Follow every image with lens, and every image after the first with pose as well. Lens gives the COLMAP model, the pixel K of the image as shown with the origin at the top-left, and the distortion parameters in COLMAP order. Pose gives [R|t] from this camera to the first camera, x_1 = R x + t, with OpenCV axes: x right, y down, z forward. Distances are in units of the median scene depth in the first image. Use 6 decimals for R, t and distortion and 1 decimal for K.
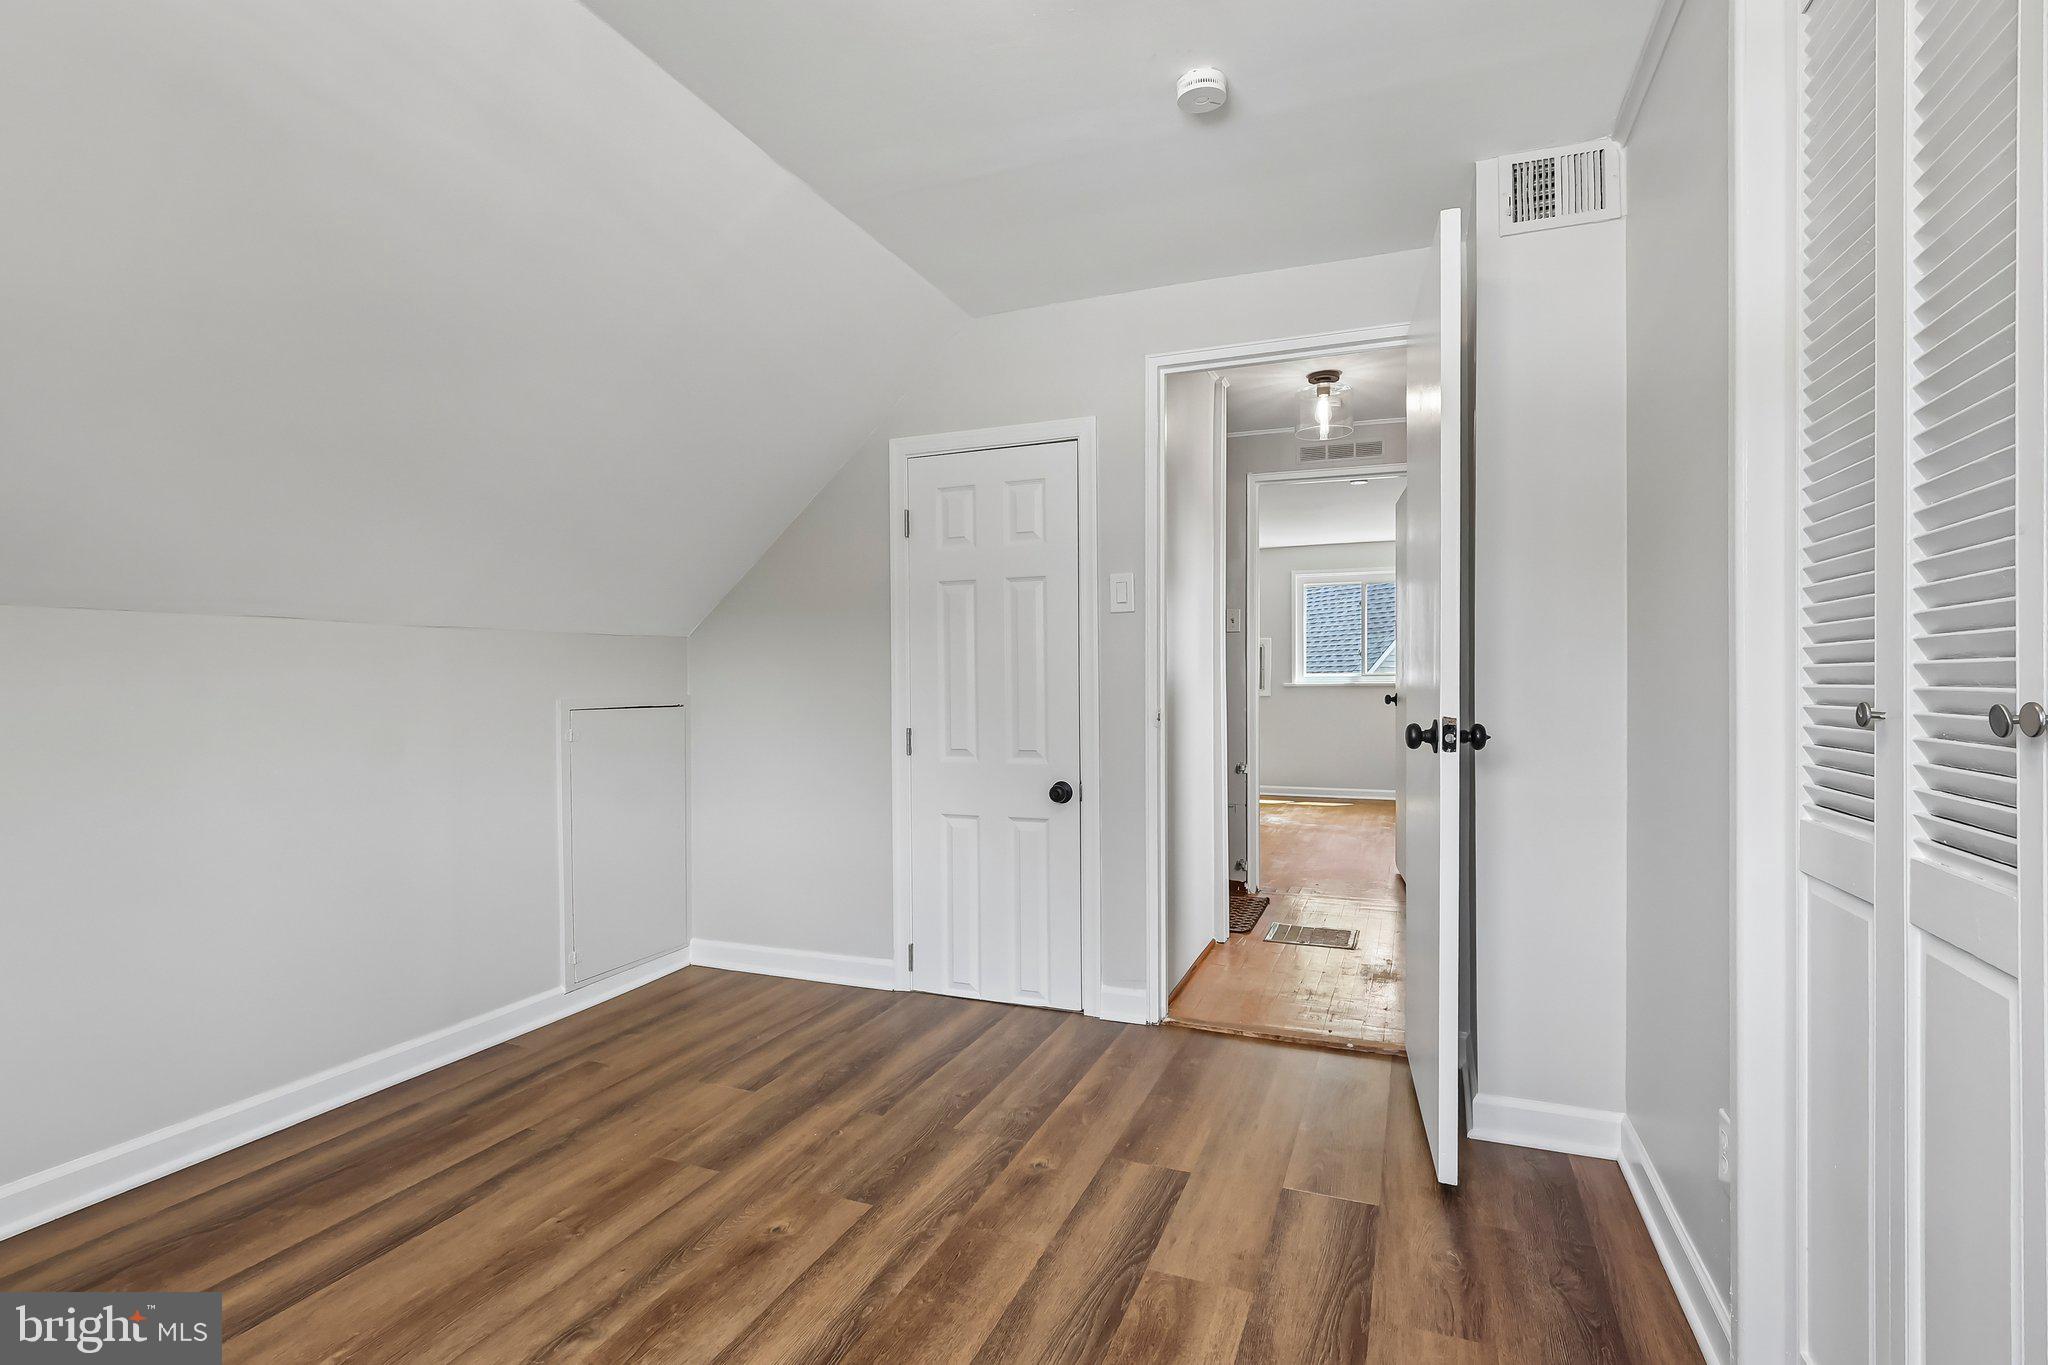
lens RADIAL K [[976.6, 0, 1025.7], [0, 976.6, 684.0], [0, 0, 1]] dist [-0.002259, -0.000026]
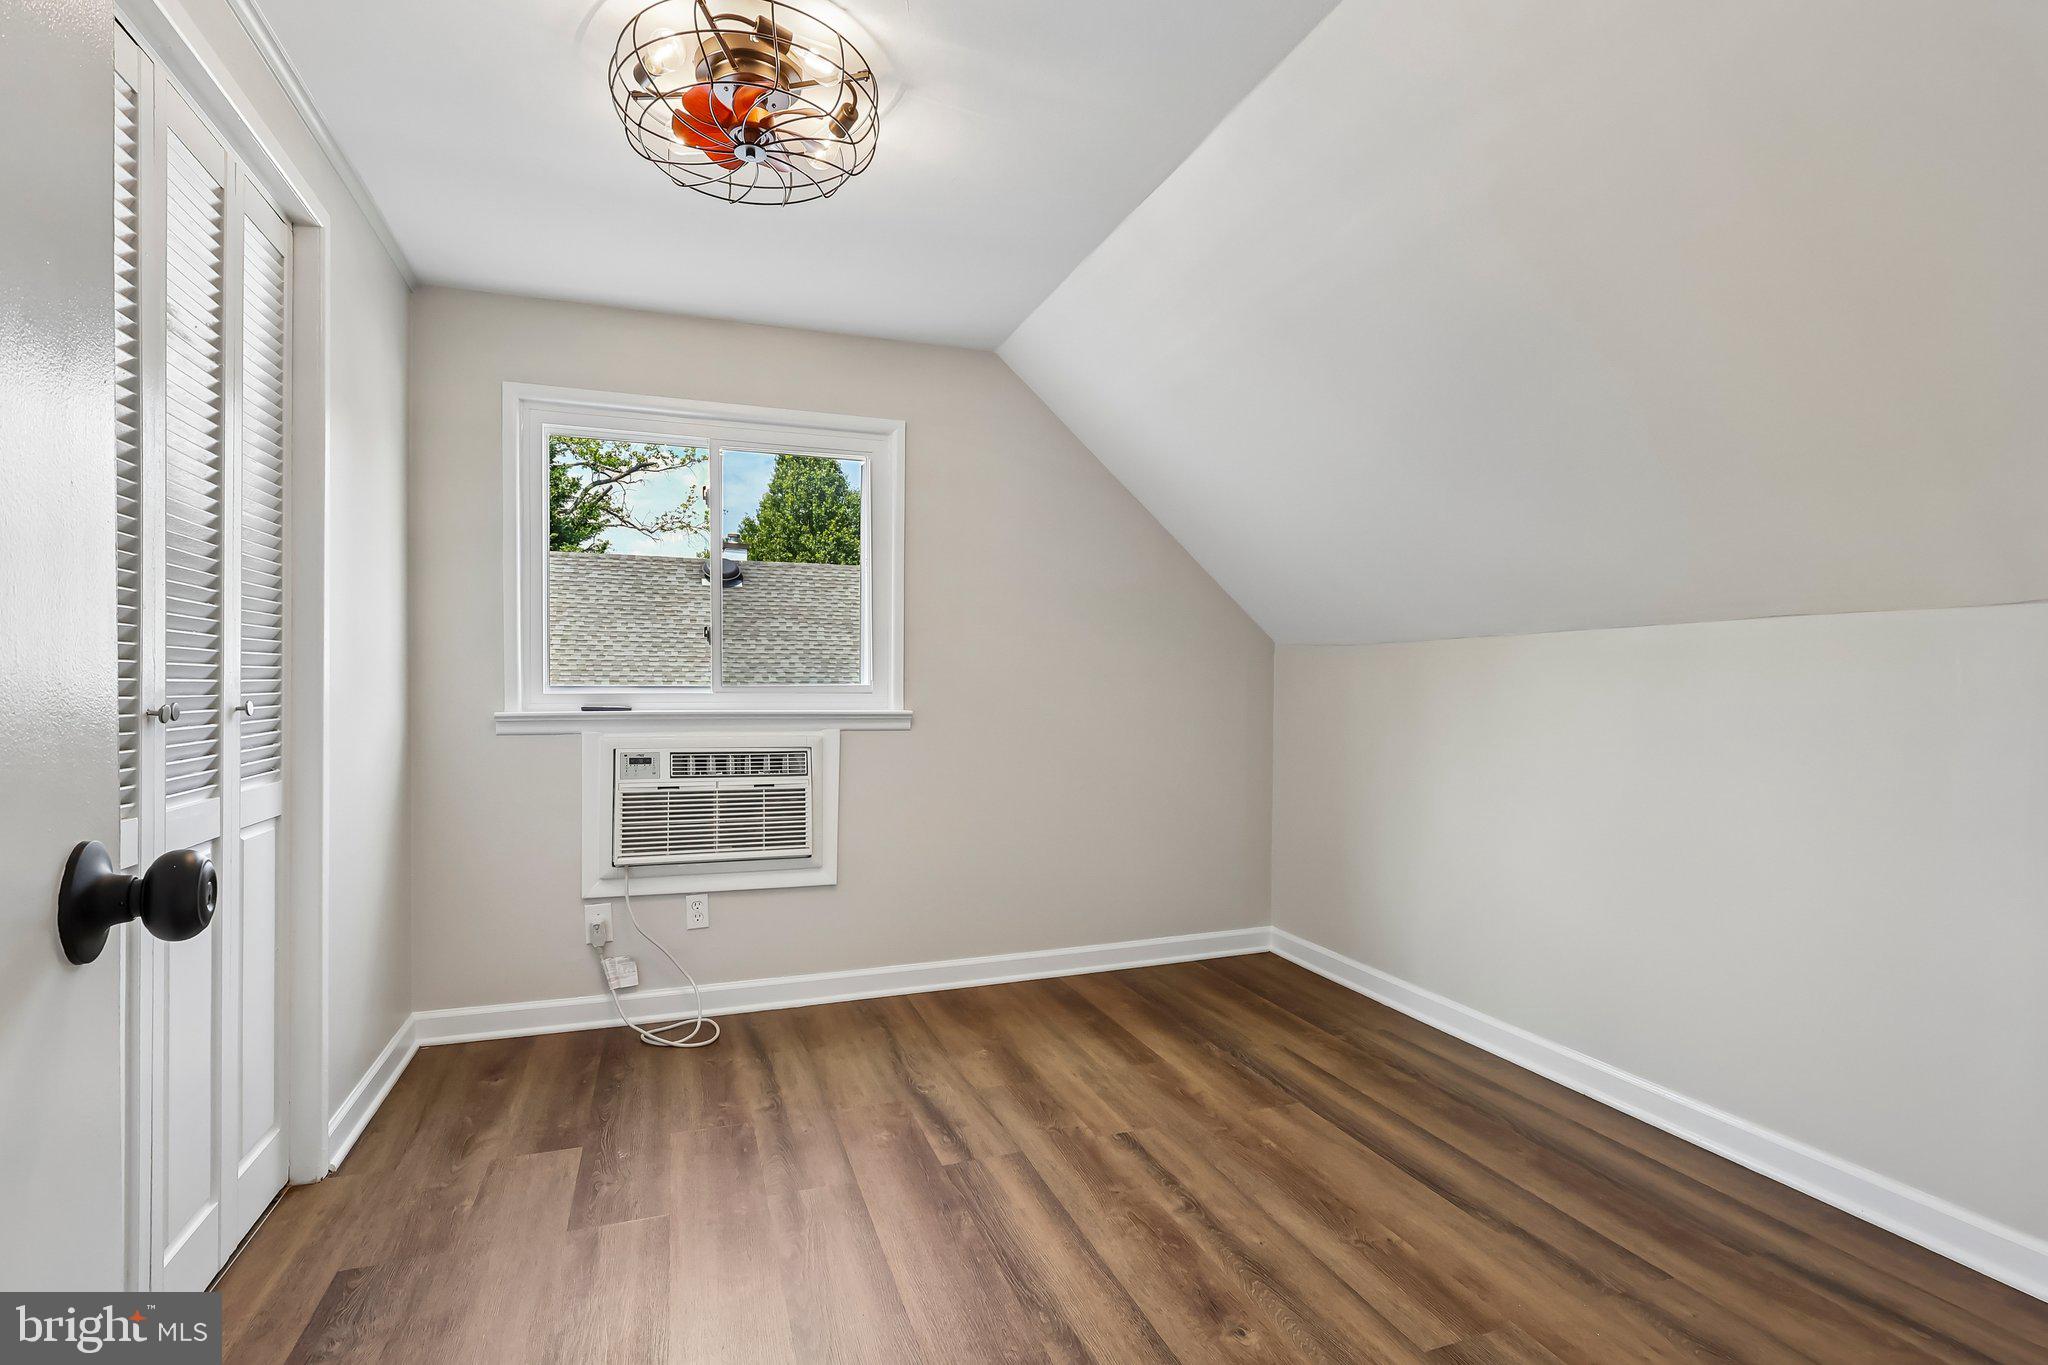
lens RADIAL K [[976.6, 0, 1025.7], [0, 976.6, 684.0], [0, 0, 1]] dist [-0.002259, -0.000026]
pose [[-0.741282, 0.002493, -0.671189, 0.395472], [-0.003150, 0.999969, 0.007194, -0.009159], [0.671186, 0.007447, -0.741252, 1.313127]]
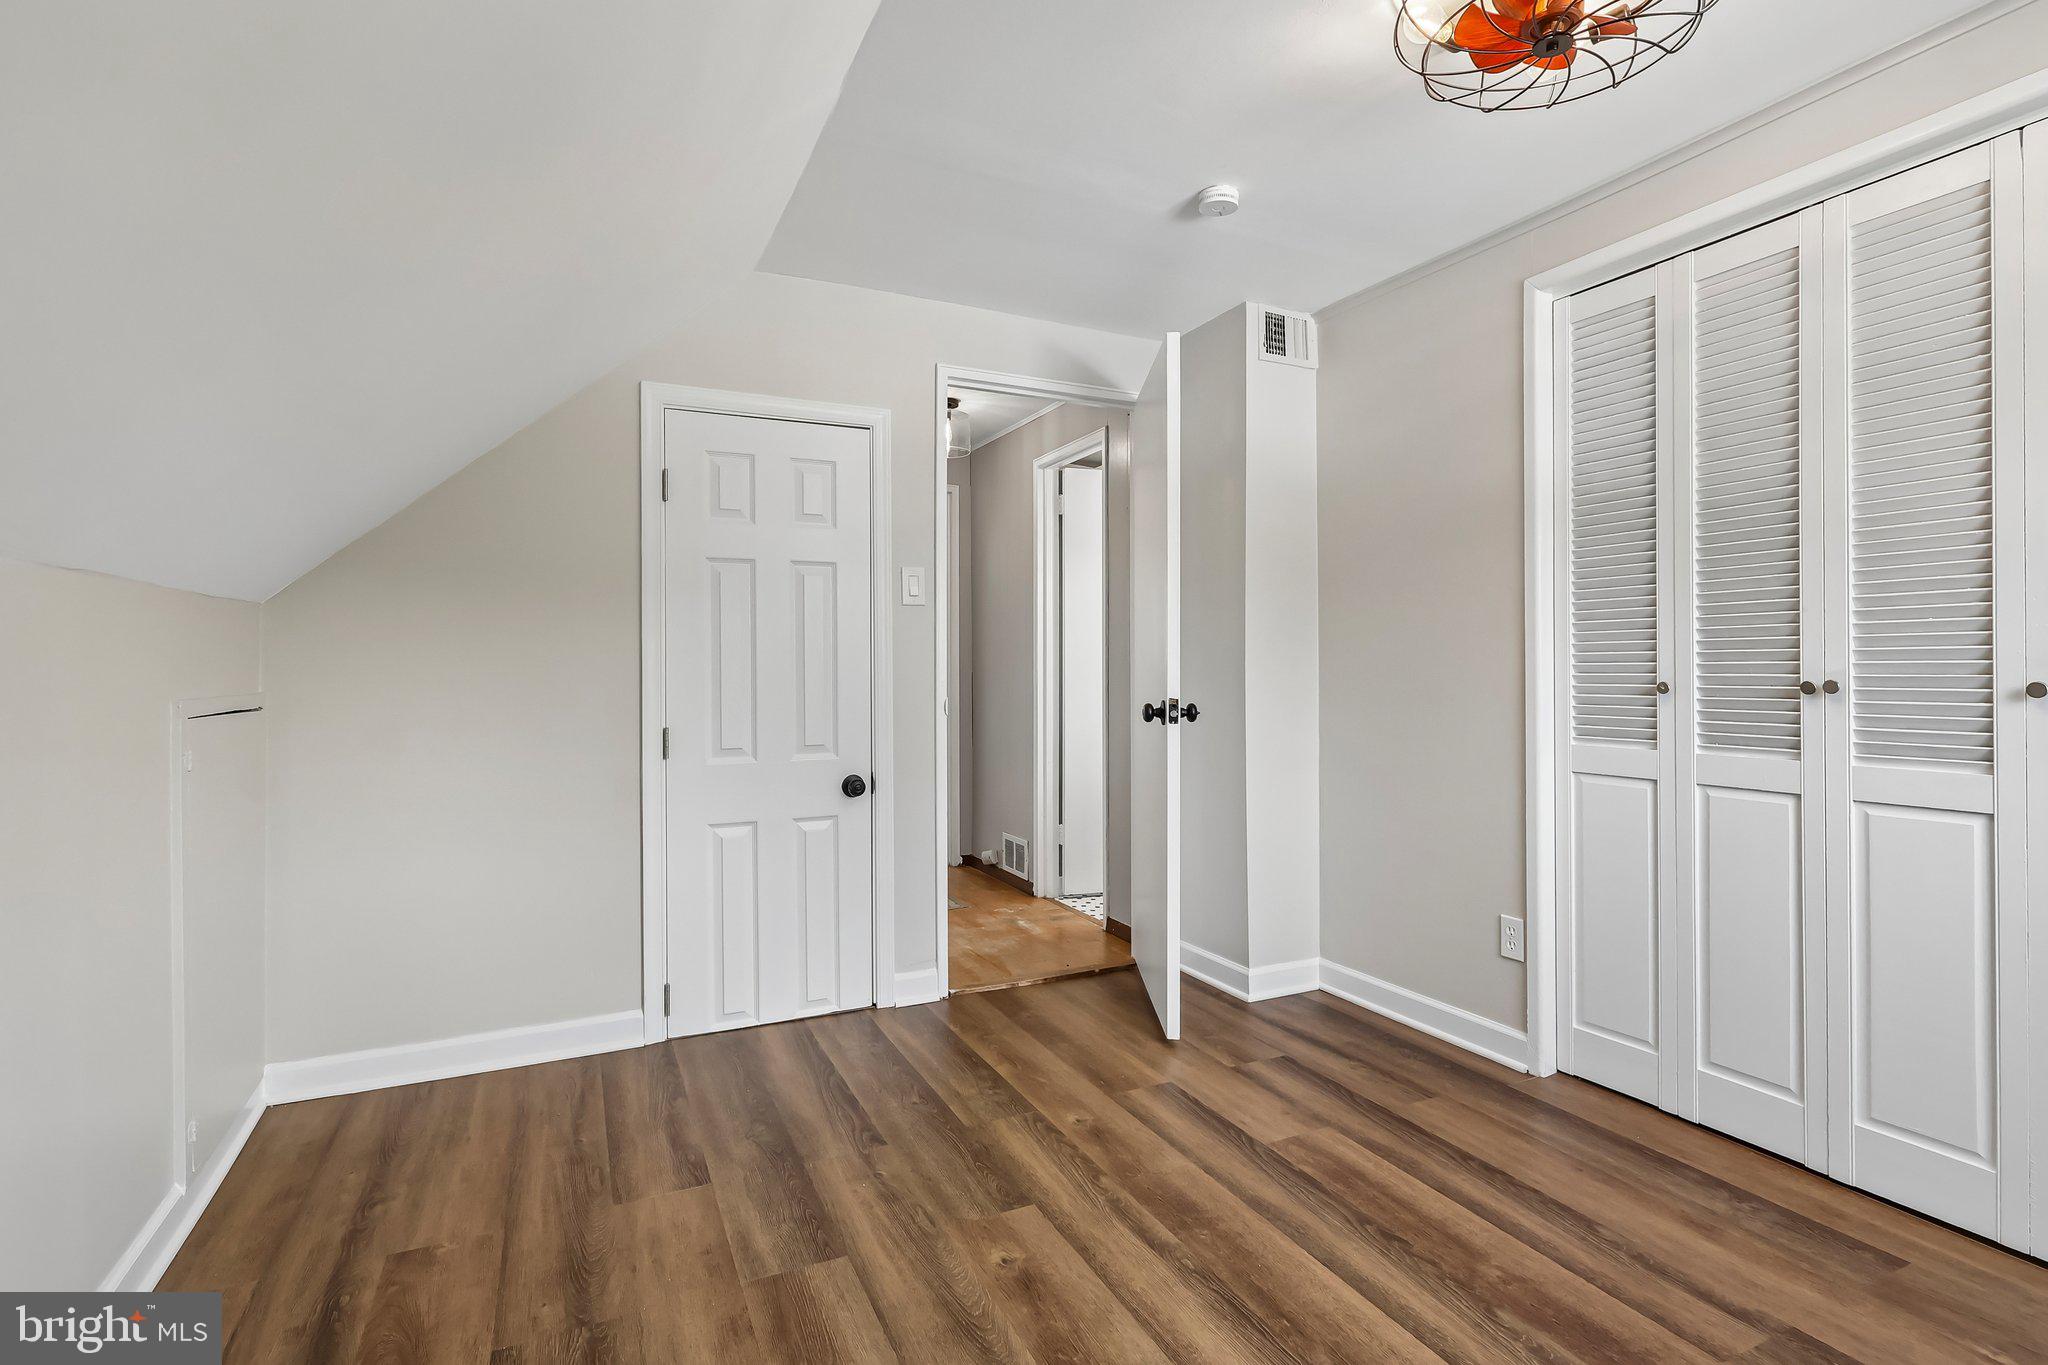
lens RADIAL K [[976.6, 0, 1021.1], [0, 976.6, 657.5], [0, 0, 1]] dist [-0.003146, -0.000227]
pose [[0.677313, 0.010129, 0.735625, -0.815630], [0.005748, 0.999802, -0.019059, 0.004093], [-0.735673, 0.017137, 0.677120, 0.309228]]
